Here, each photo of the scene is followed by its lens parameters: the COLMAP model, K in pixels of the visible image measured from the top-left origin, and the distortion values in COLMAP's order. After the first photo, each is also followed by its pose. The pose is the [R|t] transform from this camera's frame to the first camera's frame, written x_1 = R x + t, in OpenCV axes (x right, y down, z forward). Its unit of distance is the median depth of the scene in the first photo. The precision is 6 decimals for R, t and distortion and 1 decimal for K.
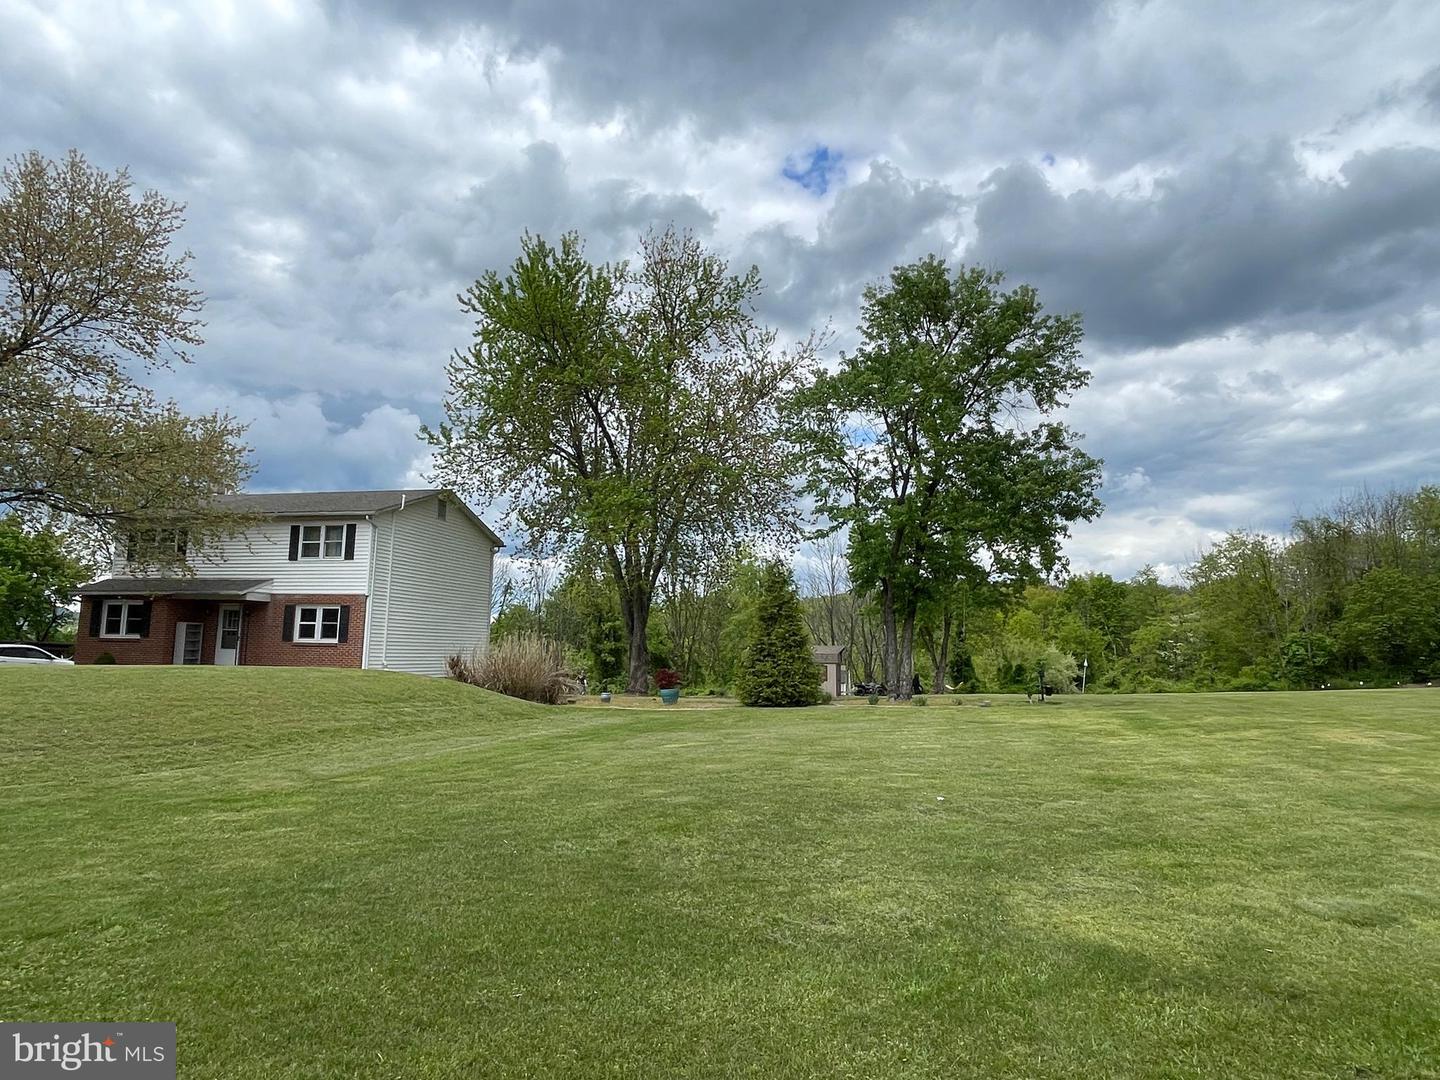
lens RADIAL K [[930.4, 0, 728.0], [0, 930.4, 547.5], [0, 0, 1]] dist [0.050587, 0.001478]
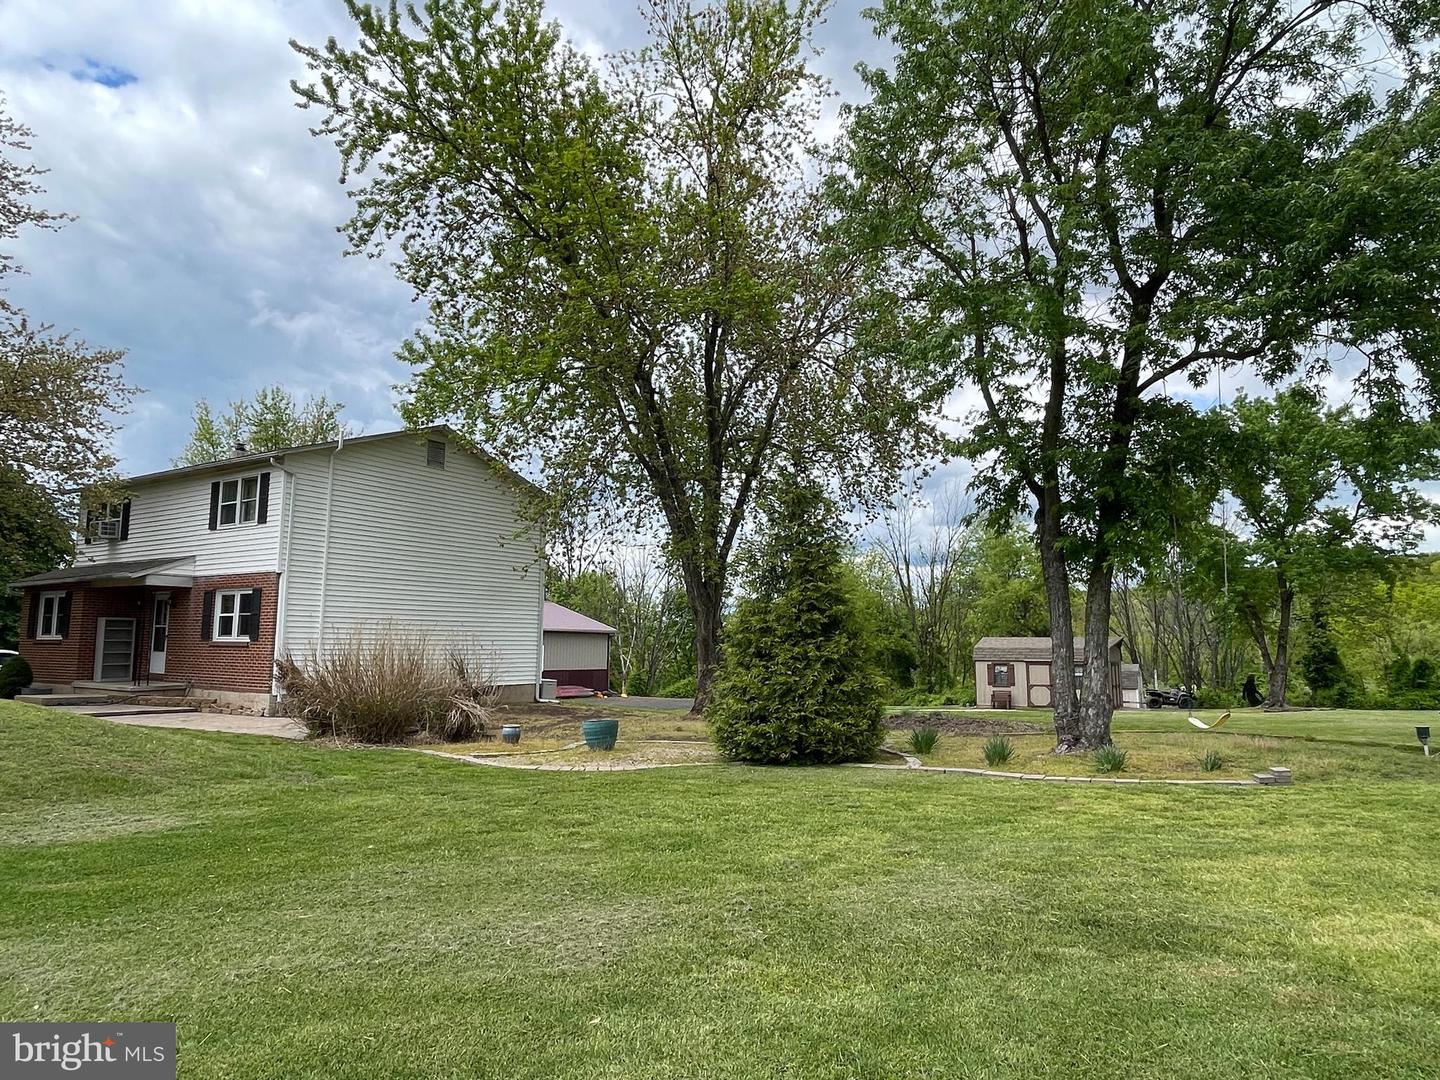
lens RADIAL K [[968.5, 0, 705.6], [0, 968.5, 536.0], [0, 0, 1]] dist [0.001075, 0.000308]
pose [[0.942319, -0.052026, -0.330647, 0.148400], [0.050240, 0.998640, -0.013952, 0.049068], [0.330923, -0.003464, 0.943651, 0.422422]]
